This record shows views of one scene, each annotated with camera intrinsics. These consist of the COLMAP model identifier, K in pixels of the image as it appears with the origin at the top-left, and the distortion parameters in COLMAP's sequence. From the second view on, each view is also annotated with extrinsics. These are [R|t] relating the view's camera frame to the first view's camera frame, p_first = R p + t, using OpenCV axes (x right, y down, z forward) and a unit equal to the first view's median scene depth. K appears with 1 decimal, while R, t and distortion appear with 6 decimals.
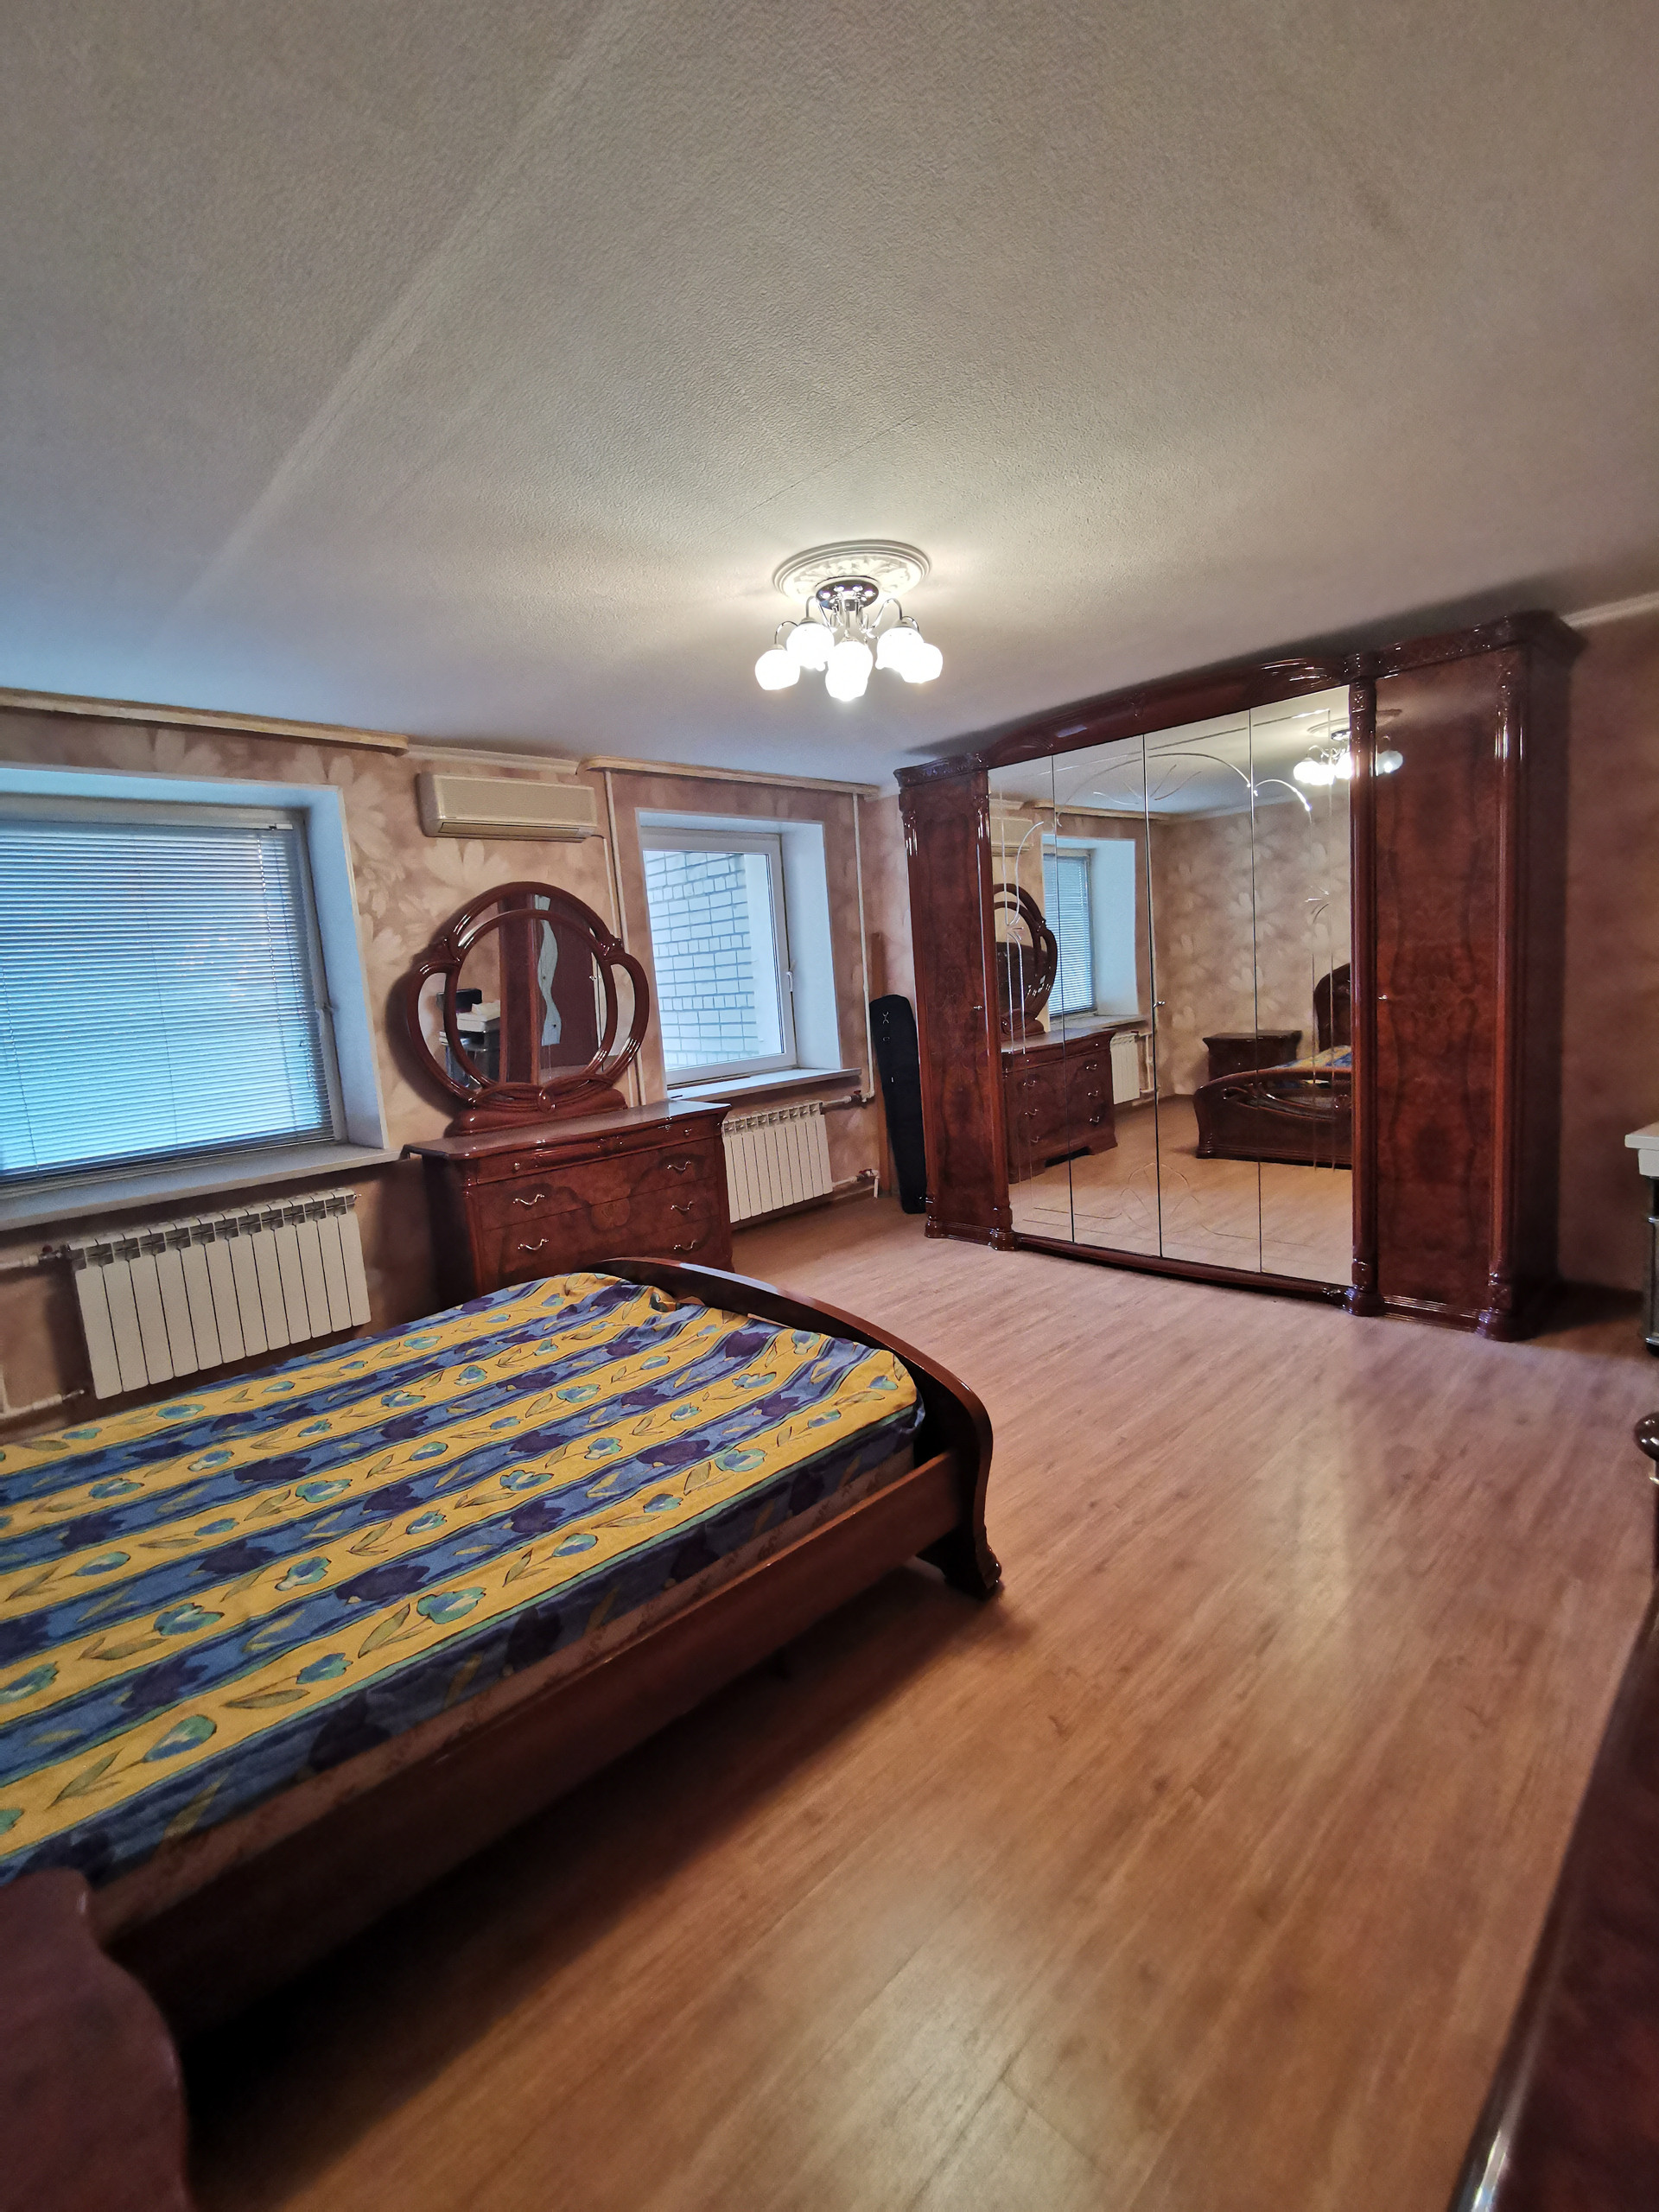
lens RADIAL K [[1017.0, 0, 823.8], [0, 1017.0, 1109.9], [0, 0, 1]] dist [-0.002438, 0.008510]
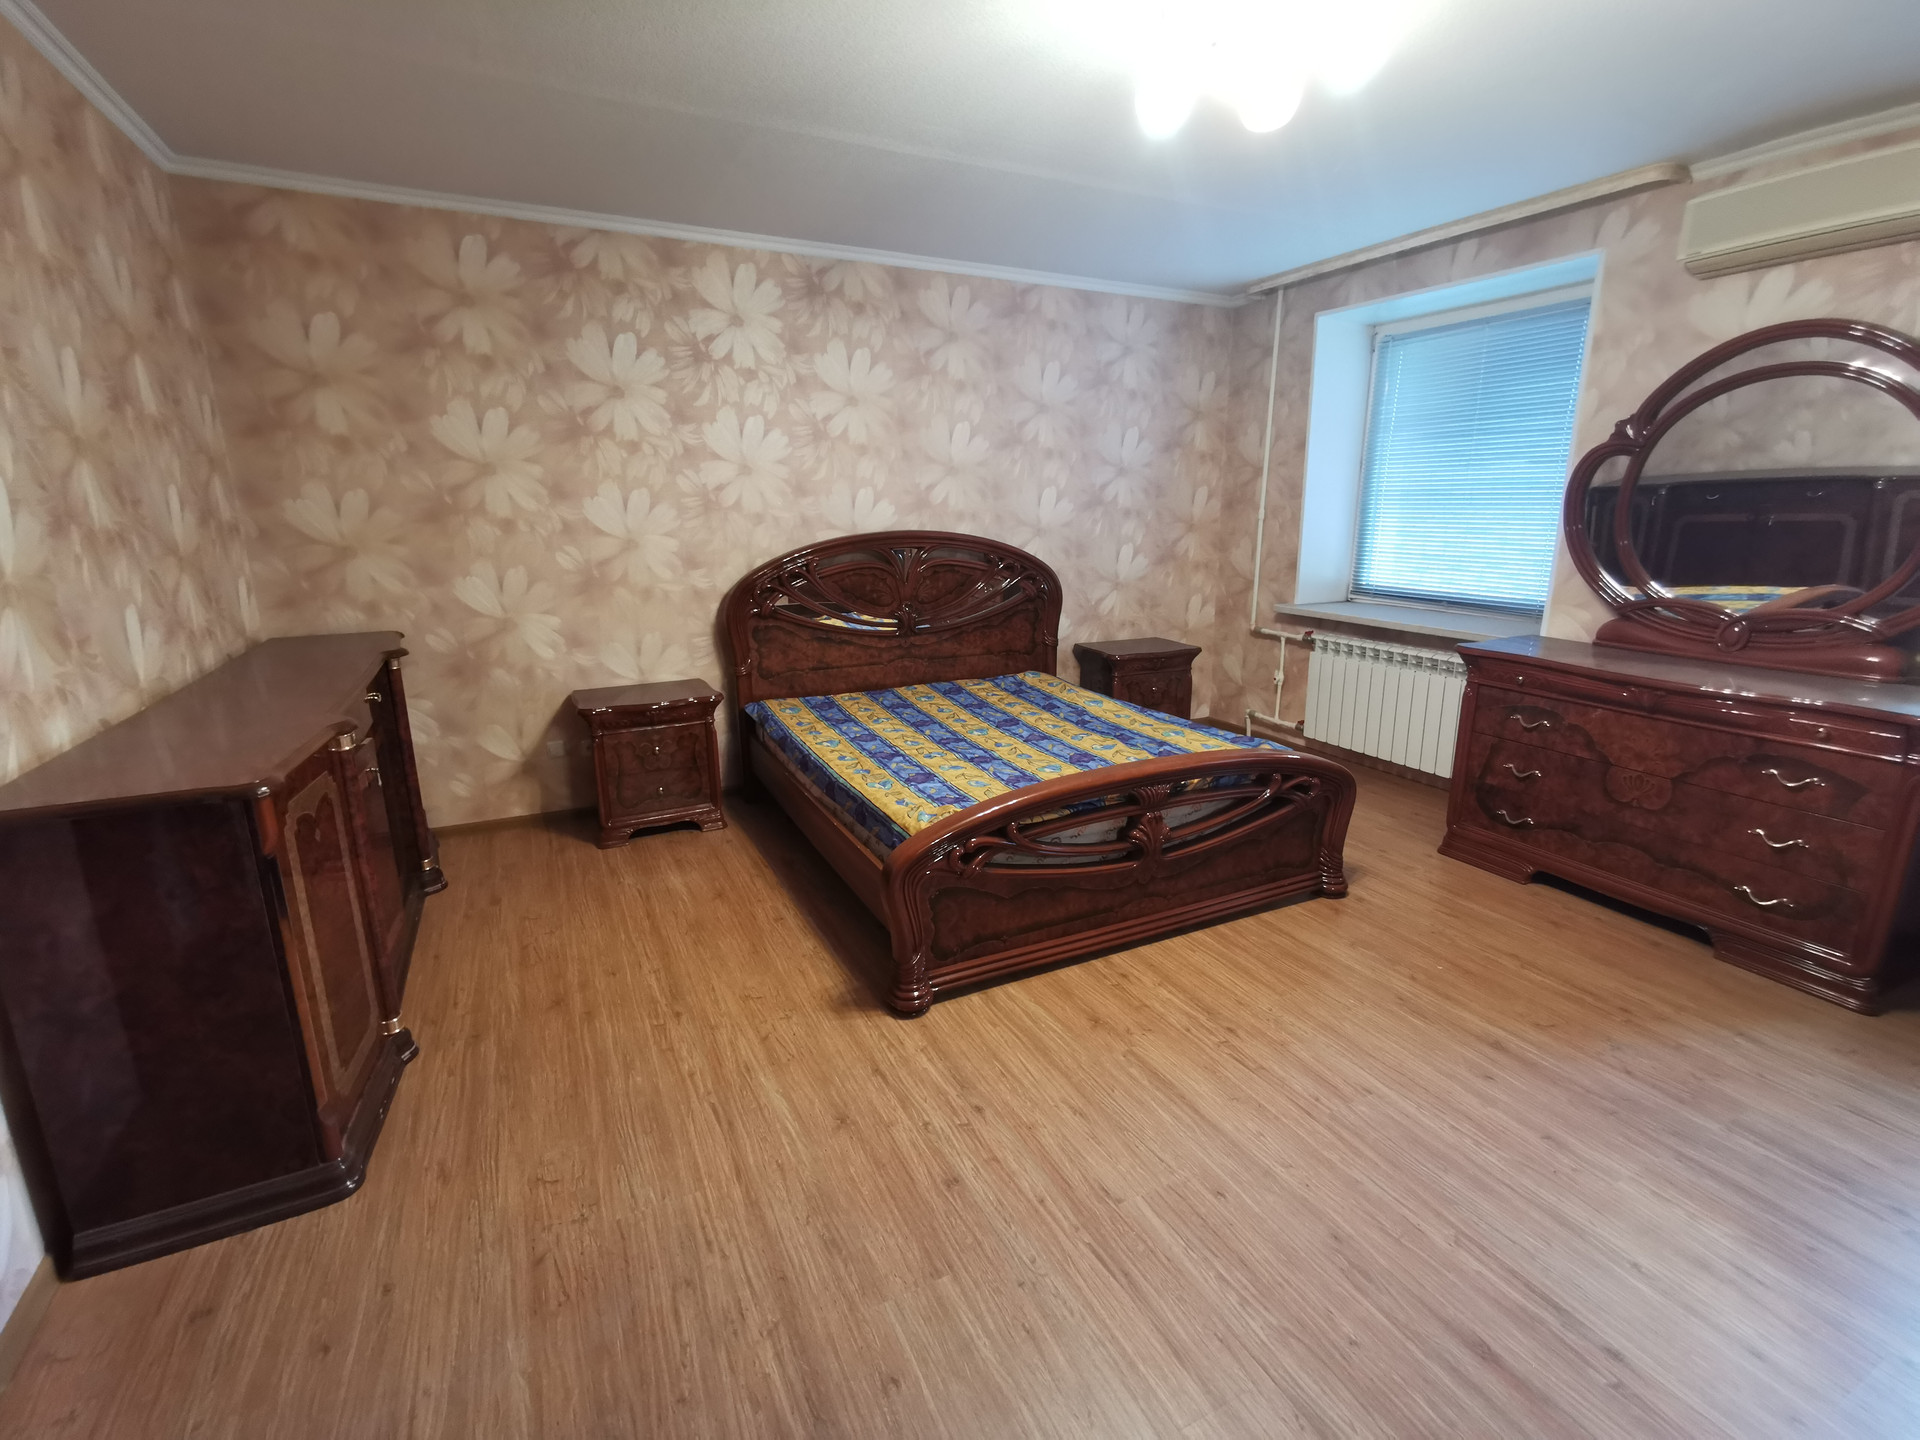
lens RADIAL K [[882.7, 0, 954.9], [0, 882.7, 716.8], [0, 0, 1]] dist [-0.002438, 0.008510]
pose [[-0.306027, 0.298725, -0.903942, 1.065581], [-0.105484, 0.933010, 0.344042, -0.244891], [0.946161, 0.200637, -0.254016, 1.354294]]
